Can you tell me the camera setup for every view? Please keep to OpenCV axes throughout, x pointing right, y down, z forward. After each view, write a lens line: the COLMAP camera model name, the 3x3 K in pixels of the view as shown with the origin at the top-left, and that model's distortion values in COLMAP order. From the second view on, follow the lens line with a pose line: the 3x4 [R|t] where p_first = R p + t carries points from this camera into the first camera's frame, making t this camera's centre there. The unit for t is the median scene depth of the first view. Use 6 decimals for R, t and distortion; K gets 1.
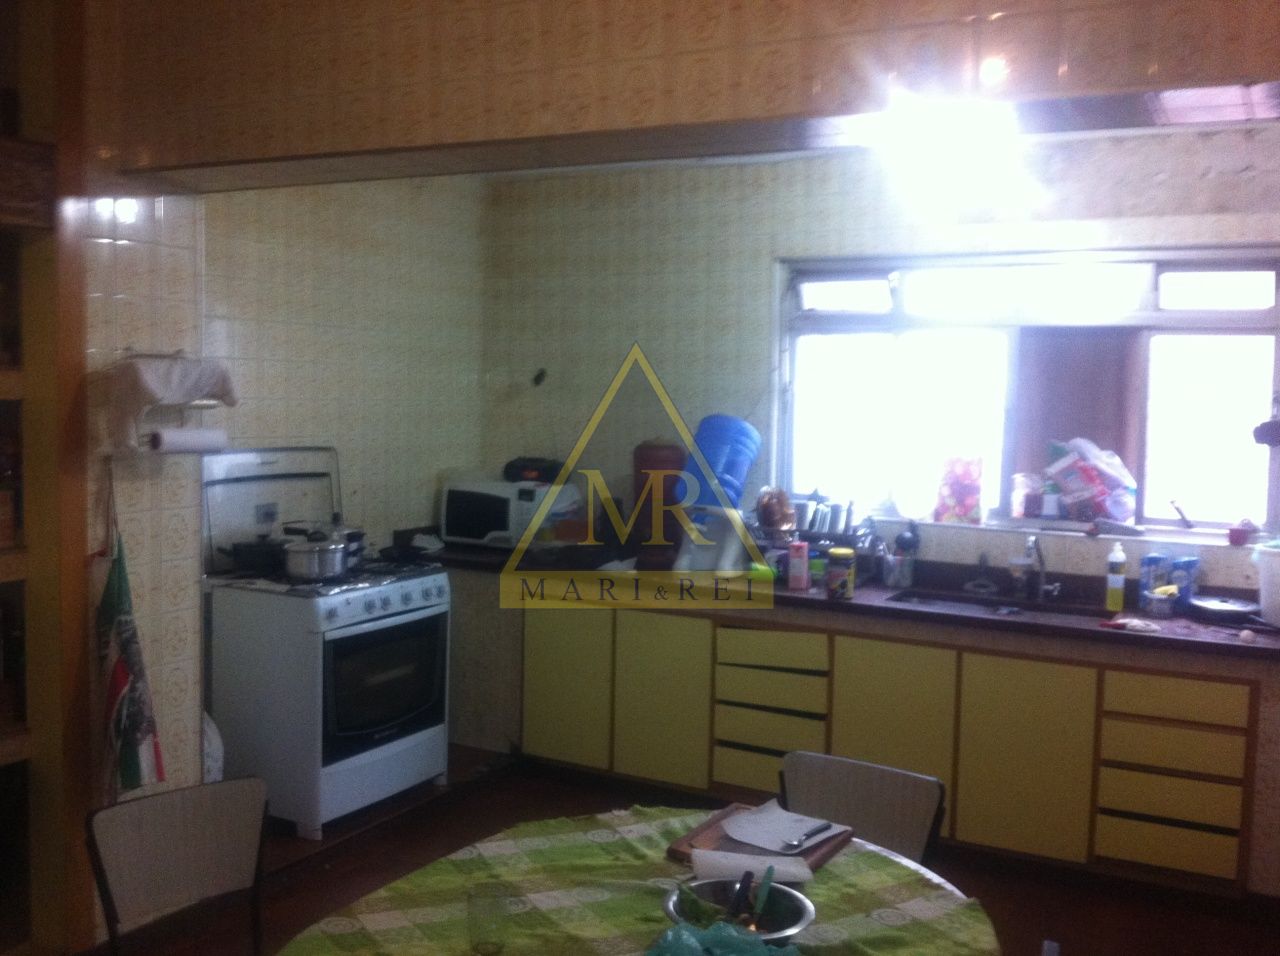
lens RADIAL K [[1232.0, 0, 622.1], [0, 1232.0, 482.7], [0, 0, 1]] dist [0.102959, -0.388605]
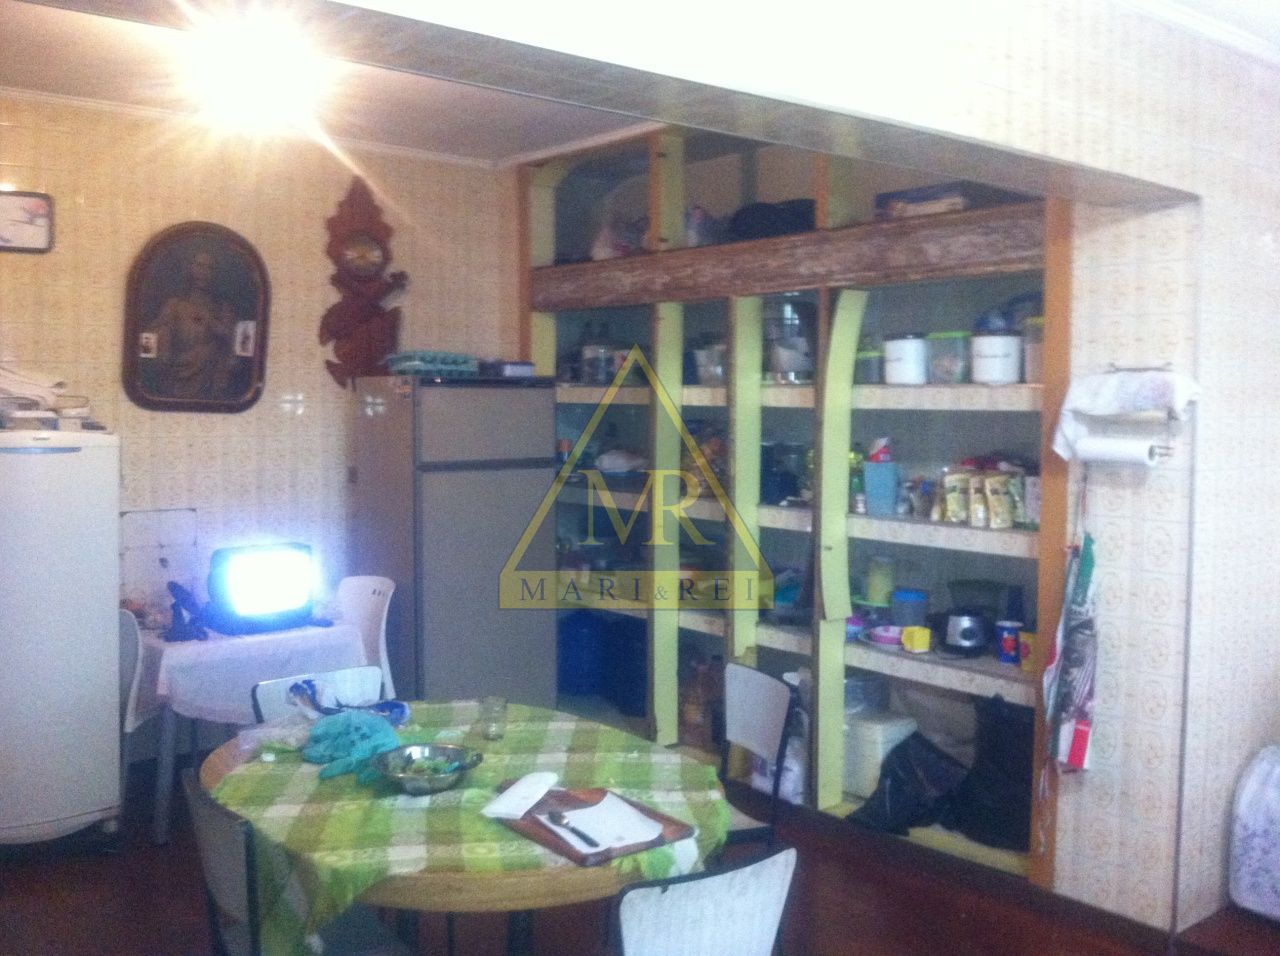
lens RADIAL K [[1232.0, 0, 622.1], [0, 1232.0, 482.7], [0, 0, 1]] dist [0.102959, -0.388605]
pose [[-0.376451, 0.033421, -0.925833, 1.000939], [-0.090620, 0.993228, 0.072701, -0.059268], [0.921994, 0.111267, -0.370873, 1.330291]]
